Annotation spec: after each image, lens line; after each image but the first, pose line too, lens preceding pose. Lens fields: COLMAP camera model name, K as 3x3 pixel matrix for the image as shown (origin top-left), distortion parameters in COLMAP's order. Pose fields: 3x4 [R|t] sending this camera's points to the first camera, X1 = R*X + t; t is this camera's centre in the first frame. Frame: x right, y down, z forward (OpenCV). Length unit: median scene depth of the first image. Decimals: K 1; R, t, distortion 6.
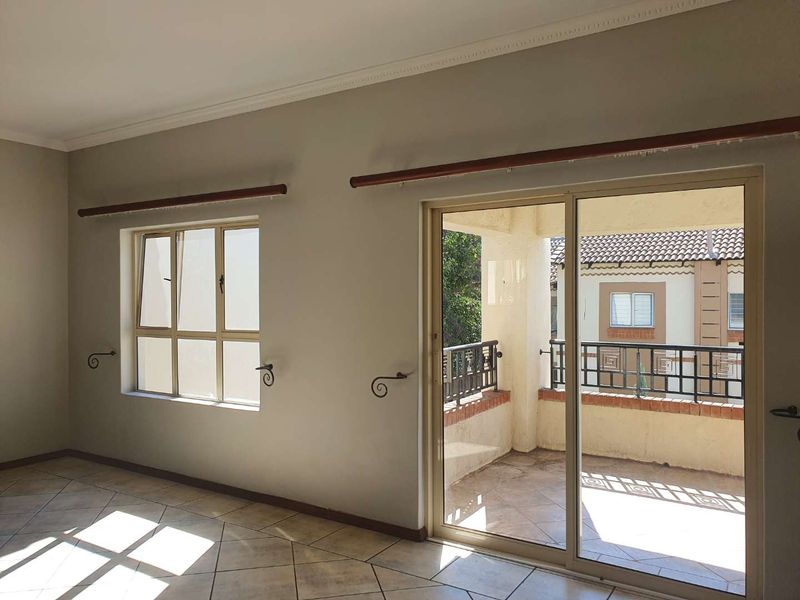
lens RADIAL K [[636.5, 0, 411.5], [0, 636.5, 291.7], [0, 0, 1]] dist [-0.004815, -0.001473]
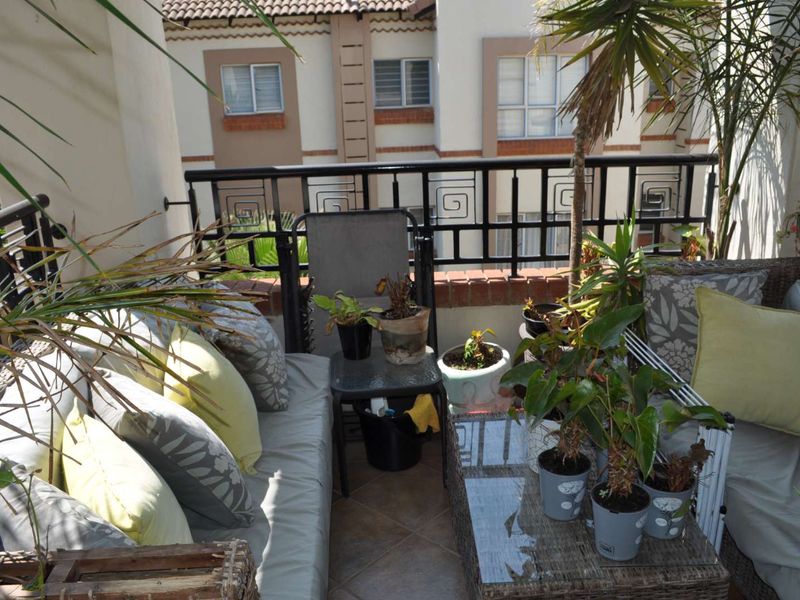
lens RADIAL K [[717.9, 0, 412.8], [0, 717.9, 299.0], [0, 0, 1]] dist [-0.072463, 0.001521]
pose [[0.826410, -0.206125, 0.523983, 0.036200], [0.035831, 0.947951, 0.316395, 0.006075], [-0.561928, -0.242697, 0.790782, 0.233124]]
